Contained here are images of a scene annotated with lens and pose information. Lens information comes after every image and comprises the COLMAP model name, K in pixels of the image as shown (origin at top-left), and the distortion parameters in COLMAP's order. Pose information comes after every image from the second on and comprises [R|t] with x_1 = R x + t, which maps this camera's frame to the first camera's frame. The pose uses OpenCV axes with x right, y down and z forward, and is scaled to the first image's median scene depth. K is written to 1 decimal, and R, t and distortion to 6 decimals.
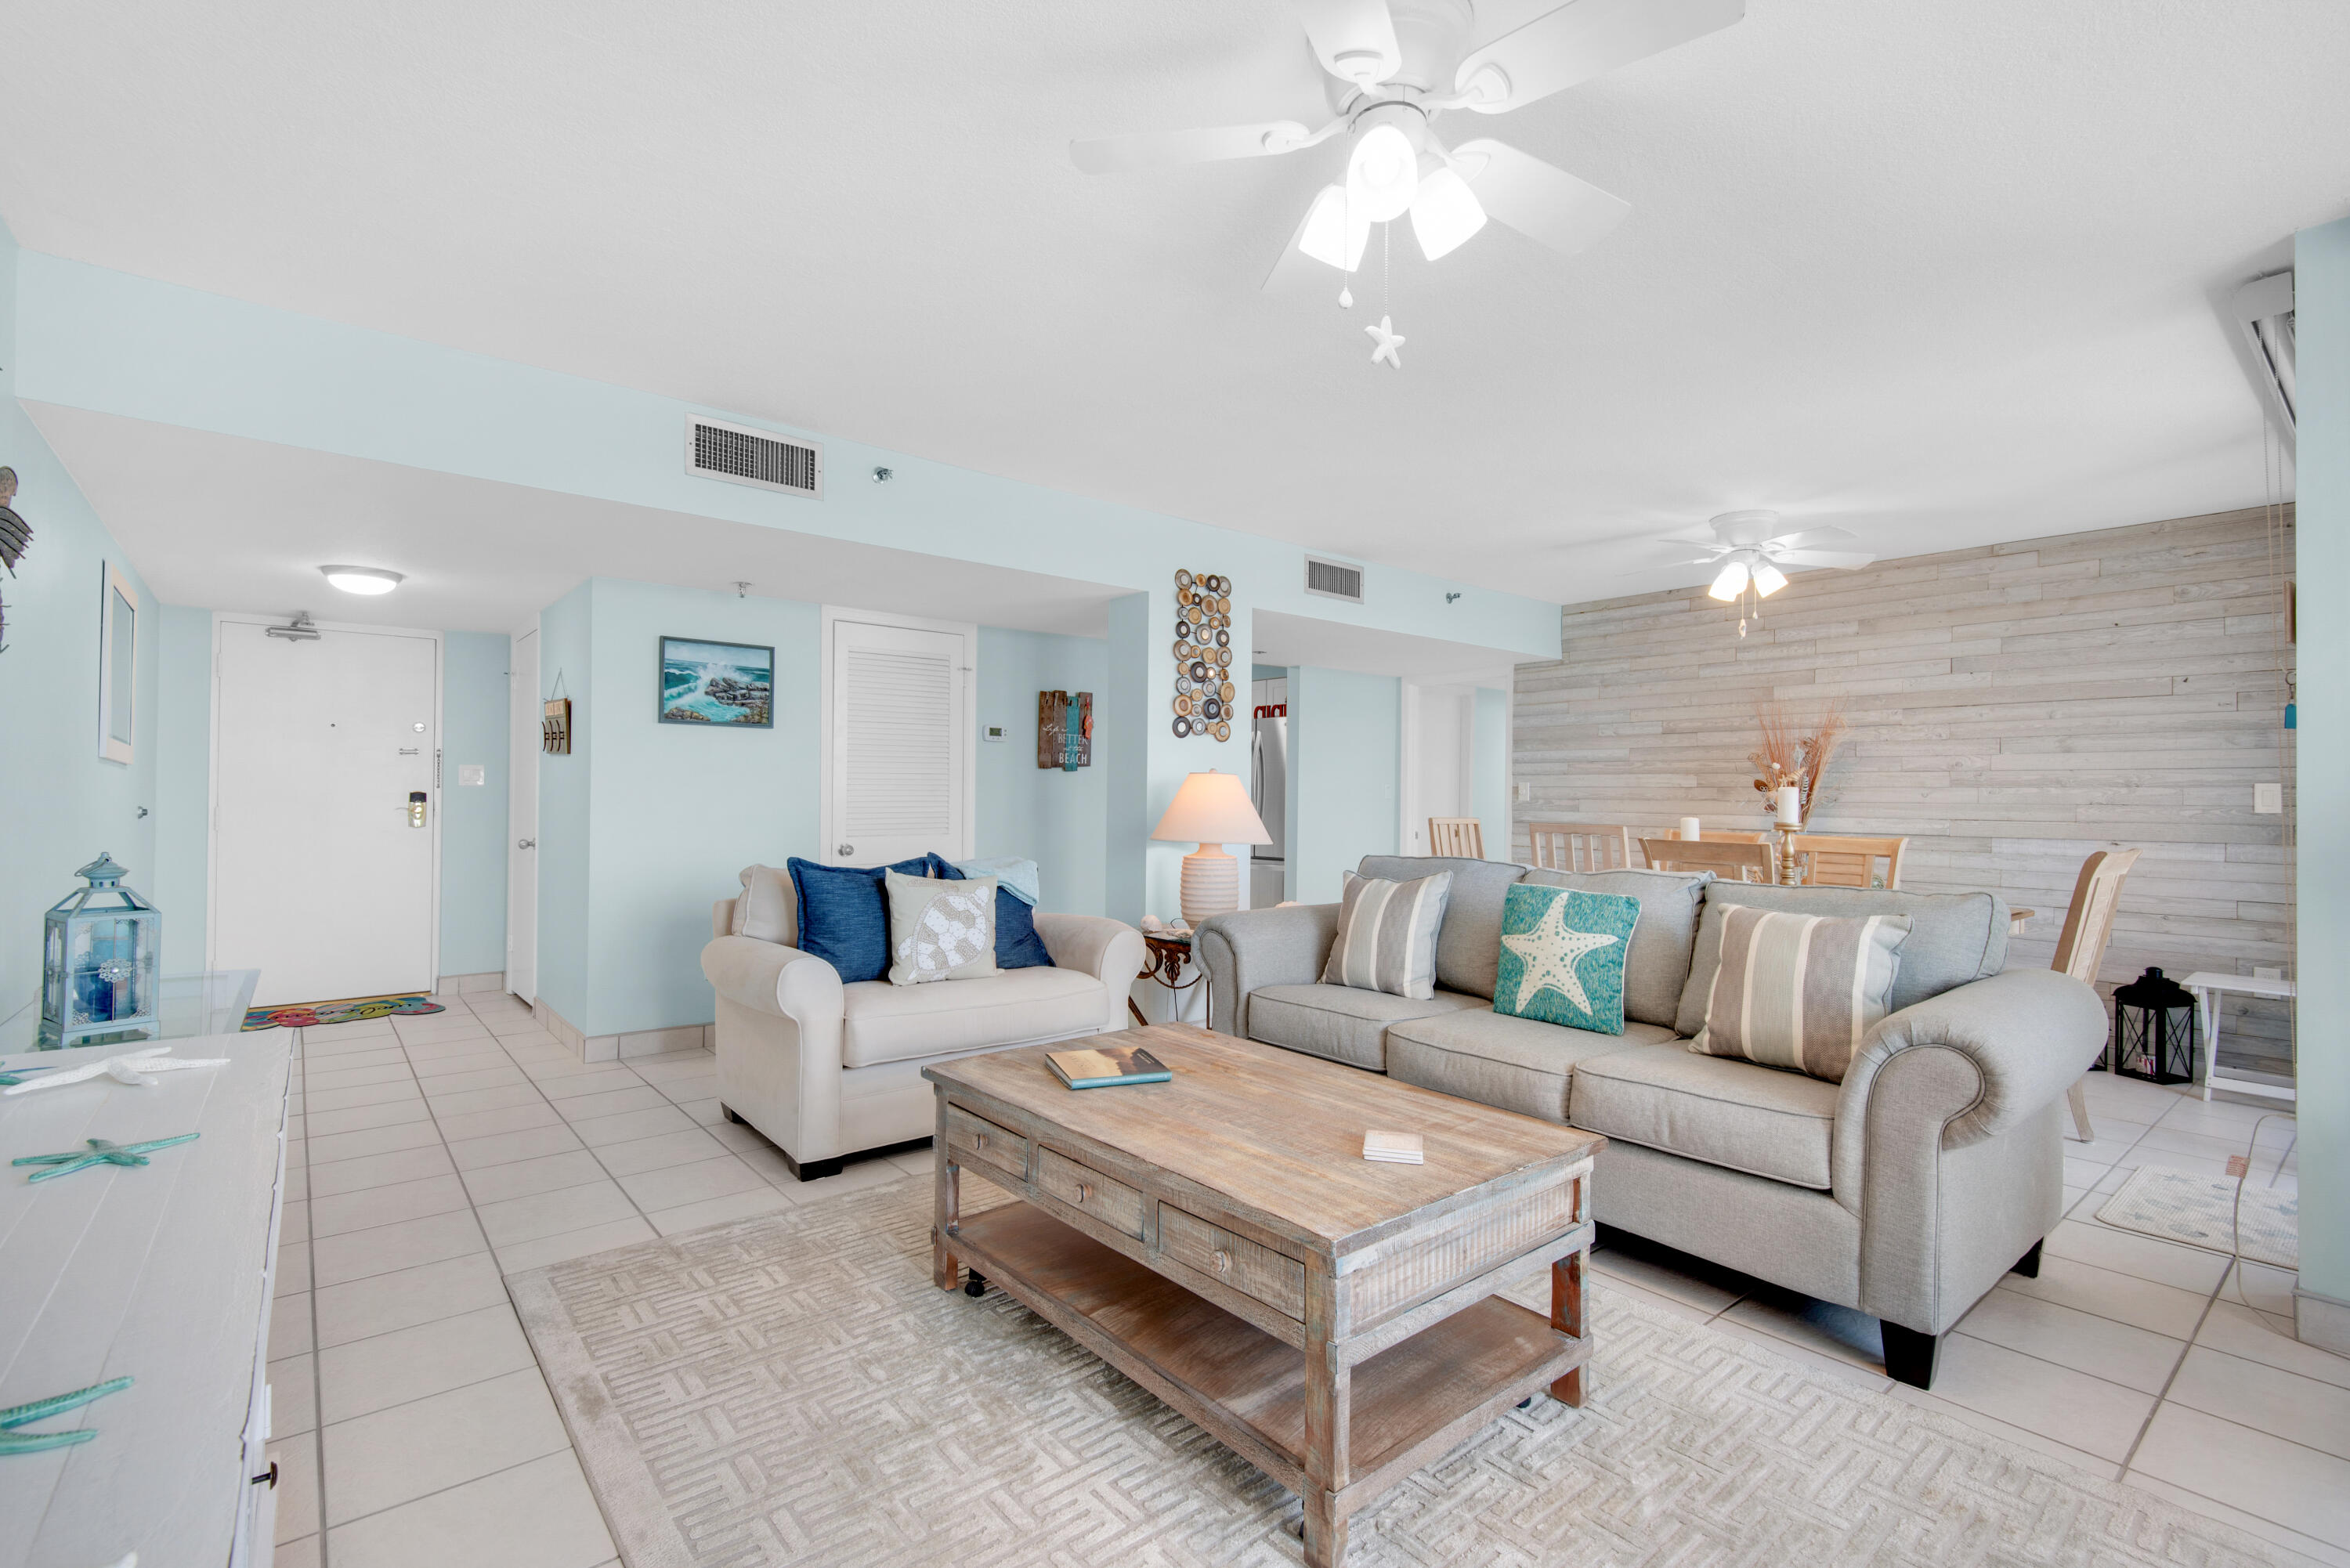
lens RADIAL K [[1068.9, 0, 1164.3], [0, 1068.9, 795.9], [0, 0, 1]] dist [0.018861, -0.002503]
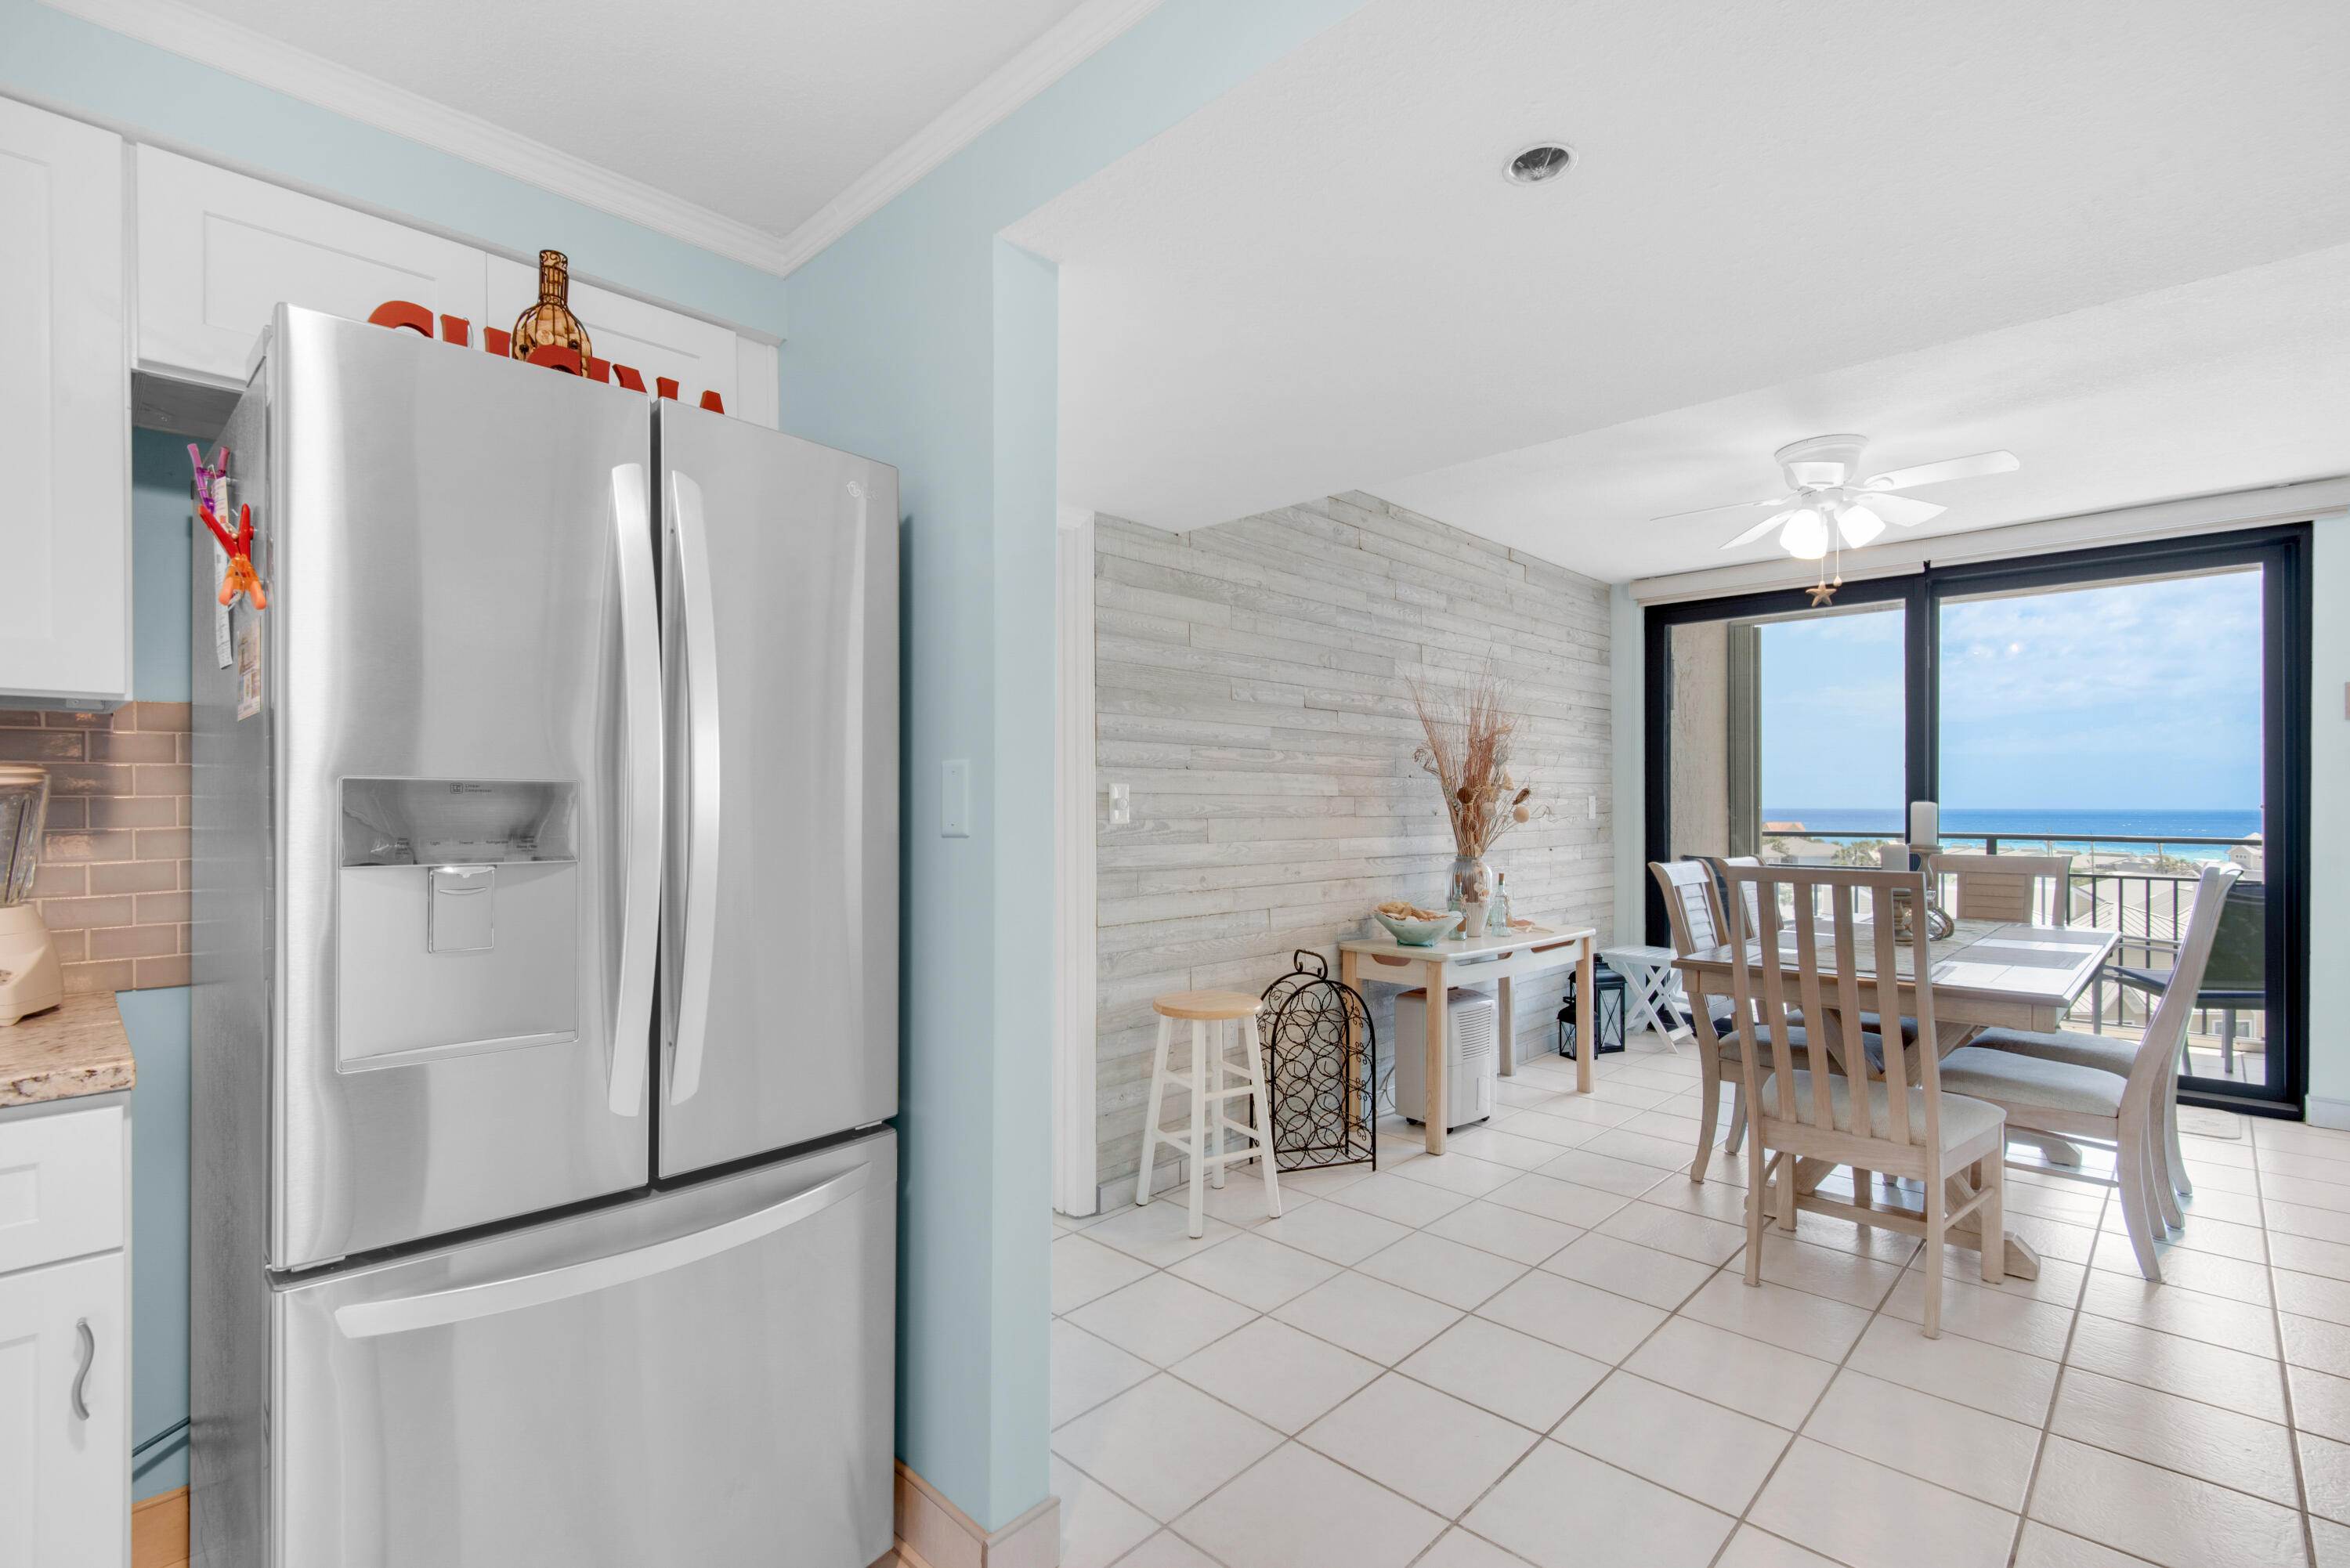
lens RADIAL K [[1068.9, 0, 1171.9], [0, 1068.9, 792.0], [0, 0, 1]] dist [0.018861, -0.002503]
pose [[-0.105873, 0.002406, 0.994377, -0.121962], [-0.005161, 0.999982, -0.002969, -0.008203], [-0.994366, -0.005447, -0.105859, 1.121118]]
